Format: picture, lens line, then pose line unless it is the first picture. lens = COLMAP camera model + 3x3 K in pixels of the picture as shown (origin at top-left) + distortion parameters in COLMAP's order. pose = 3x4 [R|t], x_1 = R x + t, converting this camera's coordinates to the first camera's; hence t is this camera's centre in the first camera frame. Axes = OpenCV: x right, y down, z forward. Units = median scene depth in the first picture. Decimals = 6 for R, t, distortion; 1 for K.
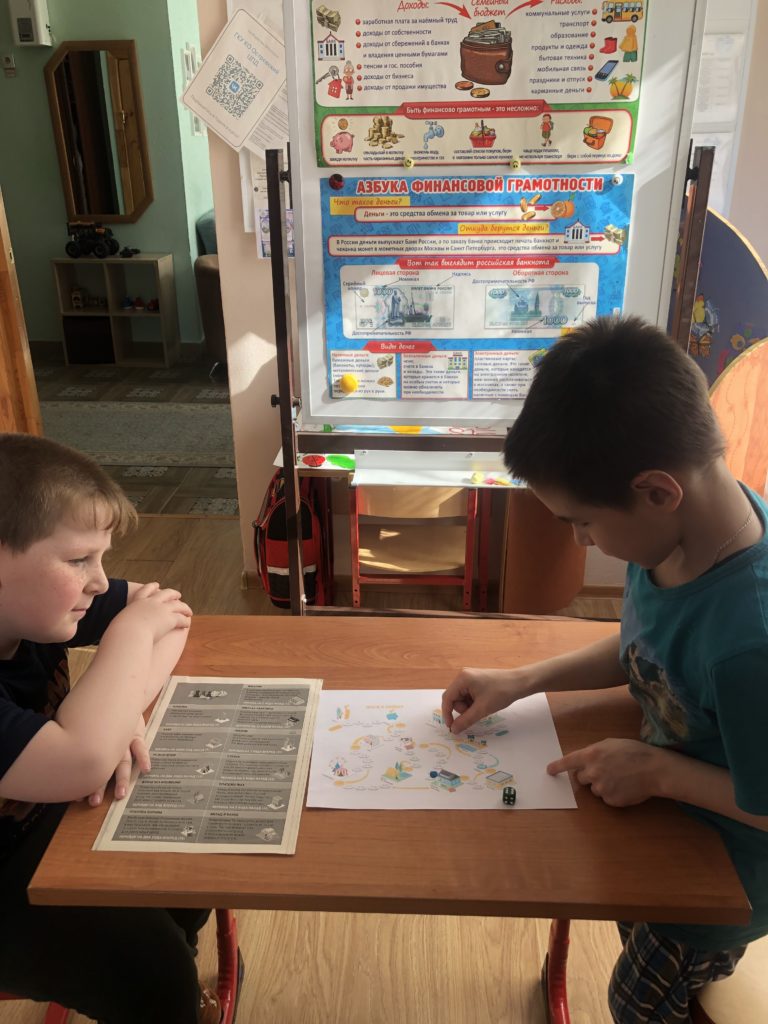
lens RADIAL K [[839.4, 0, 400.5], [0, 839.4, 501.1], [0, 0, 1]] dist [0.049658, -0.086189]
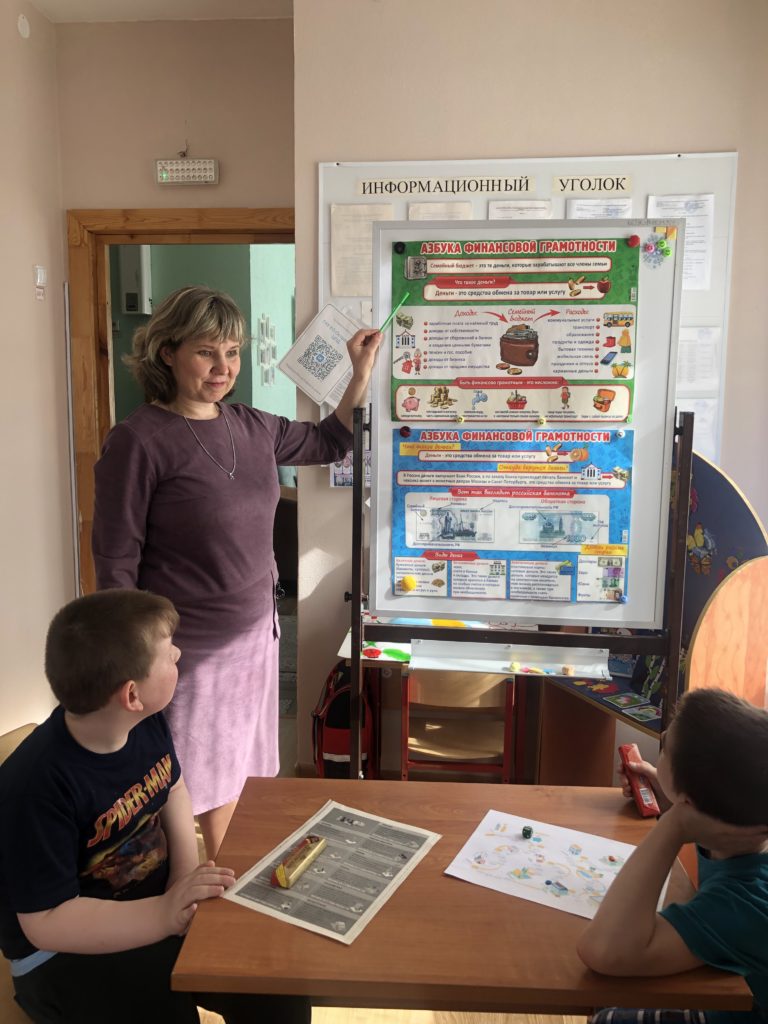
lens RADIAL K [[839.4, 0, 400.5], [0, 839.4, 501.1], [0, 0, 1]] dist [0.049658, -0.086189]
pose [[0.998963, 0.022217, -0.039741, -0.028098], [-0.032031, 0.963265, -0.266636, 0.074417], [0.032357, 0.267633, 0.962977, -0.228413]]
